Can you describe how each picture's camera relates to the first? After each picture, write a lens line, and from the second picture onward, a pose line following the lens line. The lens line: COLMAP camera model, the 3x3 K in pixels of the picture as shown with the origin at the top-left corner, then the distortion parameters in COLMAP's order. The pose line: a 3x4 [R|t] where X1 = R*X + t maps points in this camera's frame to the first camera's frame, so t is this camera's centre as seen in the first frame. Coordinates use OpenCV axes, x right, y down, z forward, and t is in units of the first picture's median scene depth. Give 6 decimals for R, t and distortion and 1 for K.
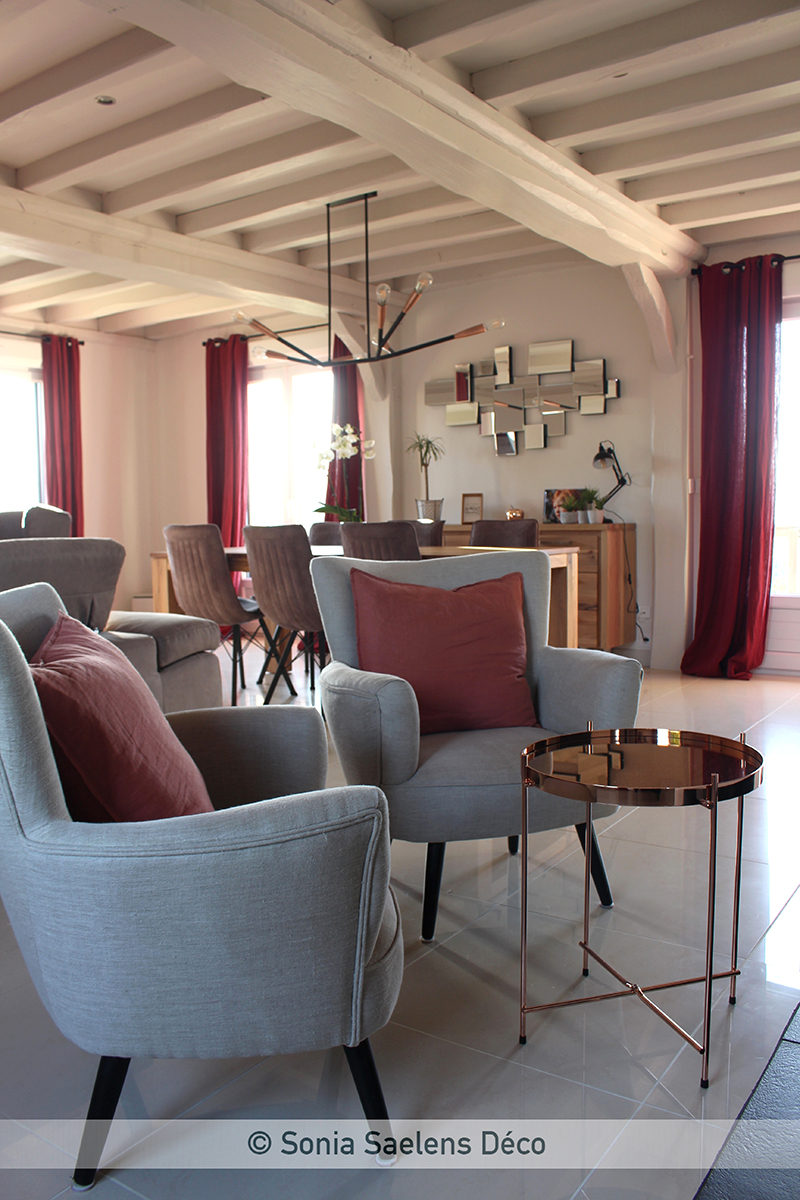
lens RADIAL K [[992.3, 0, 400.0], [0, 992.3, 600.0], [0, 0, 1]] dist [-0.159941, 0.145462]
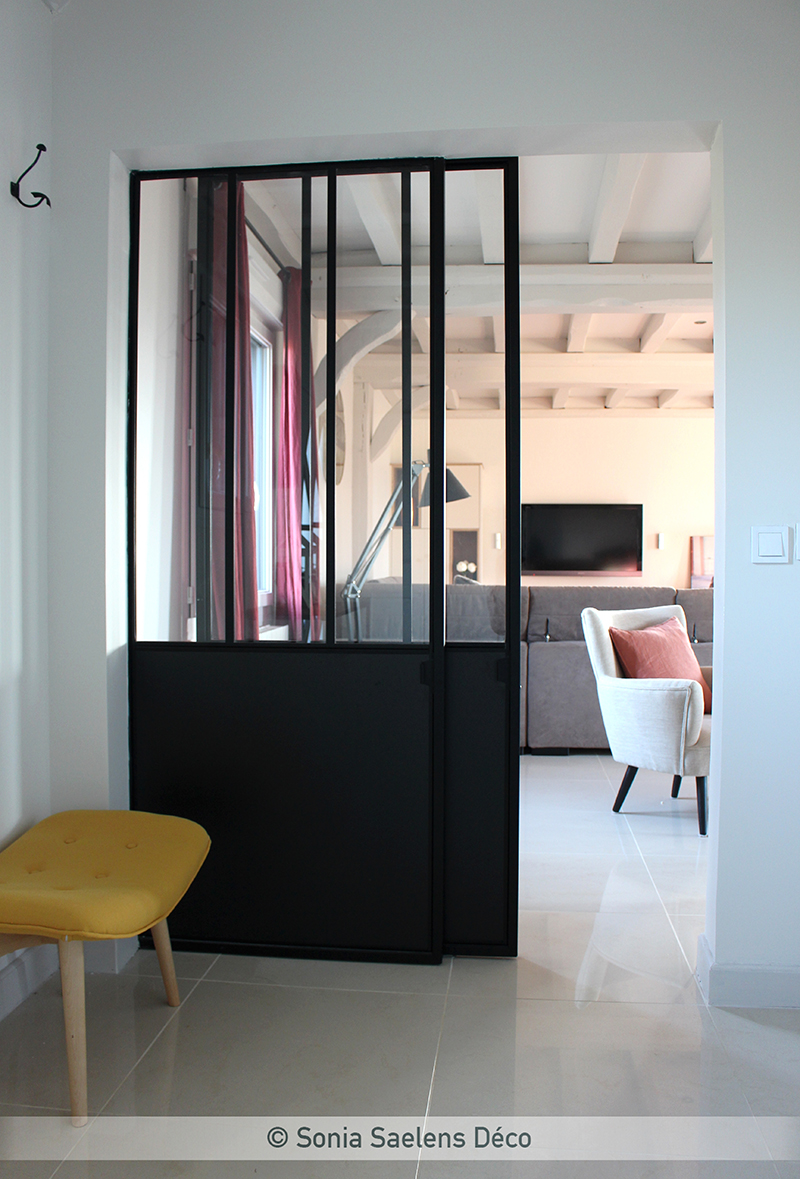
lens RADIAL K [[978.5, 0, 400.0], [0, 978.5, 589.5], [0, 0, 1]] dist [-0.120344, 0.006037]
pose [[0.470112, 0.043897, -0.881514, 0.450229], [-0.086907, 0.996211, 0.003261, -0.001584], [0.878317, 0.075077, 0.472146, -0.238468]]
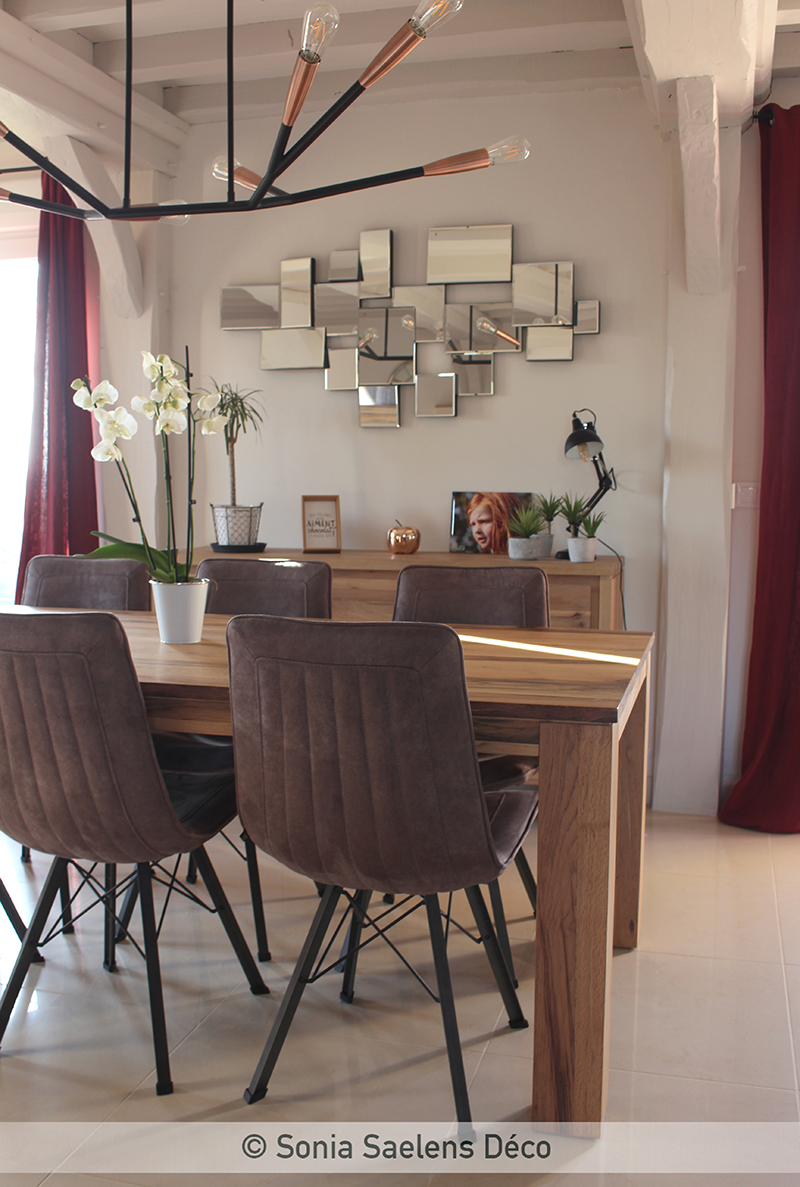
lens RADIAL K [[1177.2, 0, 400.0], [0, 1177.2, 593.5], [0, 0, 1]] dist [-0.062221, 0.000780]
pose [[0.946668, -0.008889, 0.322089, -0.108369], [0.005619, 0.999923, 0.011080, -0.068573], [-0.322162, -0.008679, 0.946645, 0.419106]]
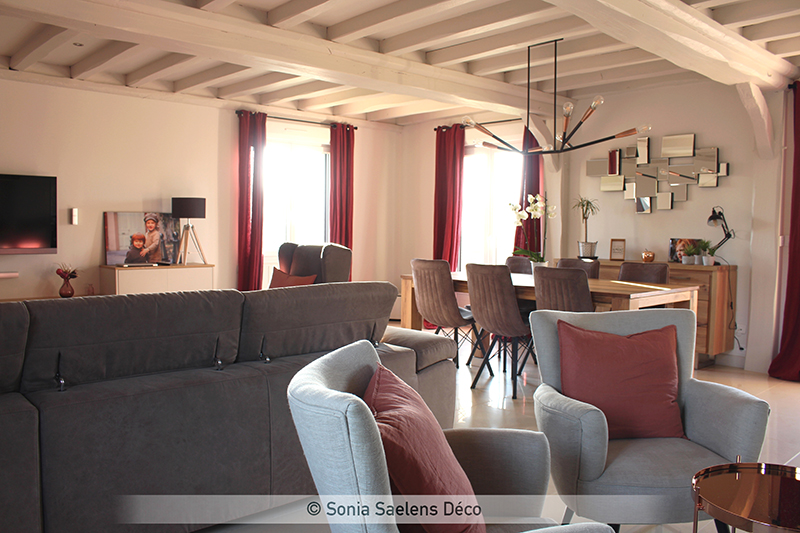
lens RADIAL K [[665.3, 0, 400.0], [0, 665.3, 266.5], [0, 0, 1]] dist [-0.163391, 0.129512]
pose [[0.974763, 0.041276, -0.219395, -0.029425], [-0.047710, 0.998570, -0.024109, -0.033491], [0.218086, 0.033968, 0.975338, 0.003642]]
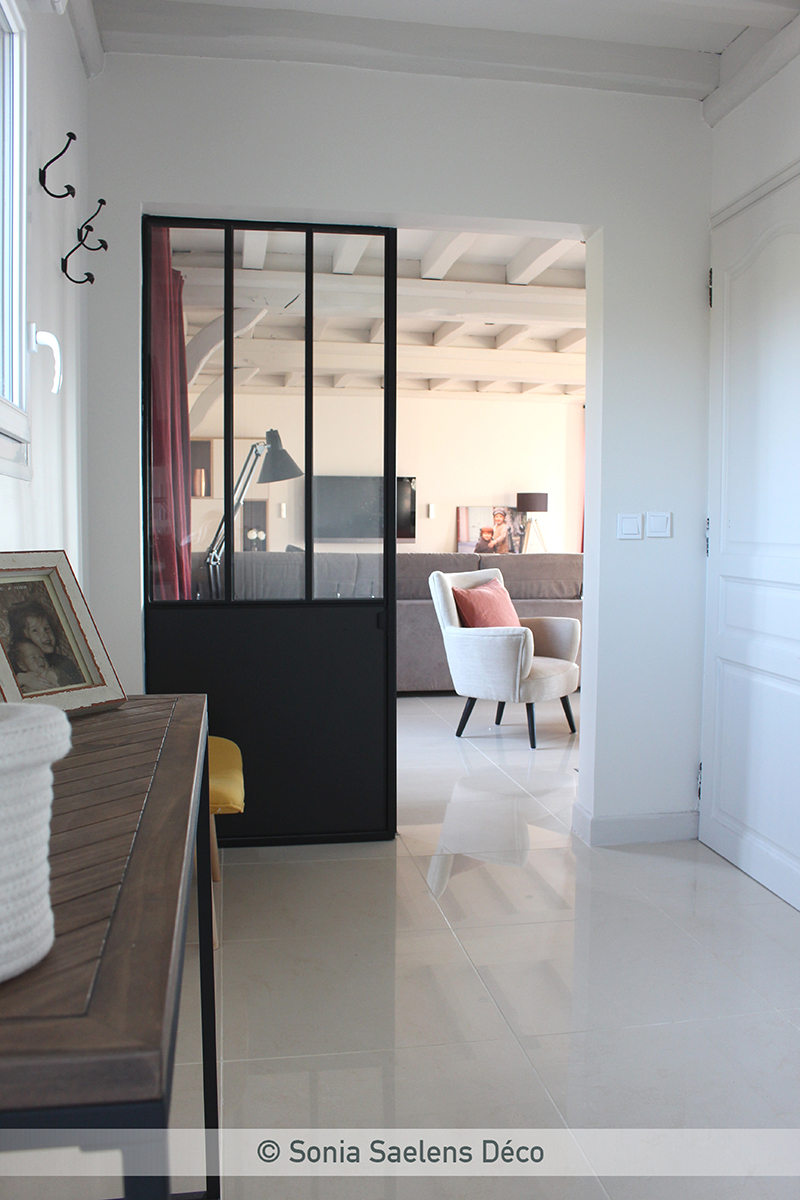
lens RADIAL K [[997.9, 0, 400.0], [0, 997.9, 600.0], [0, 0, 1]] dist [-0.163391, 0.129512]
pose [[0.700135, 0.072591, -0.710311, 0.498226], [-0.078289, 0.996625, 0.024684, 0.007812], [0.709706, 0.038327, 0.703455, -0.421765]]
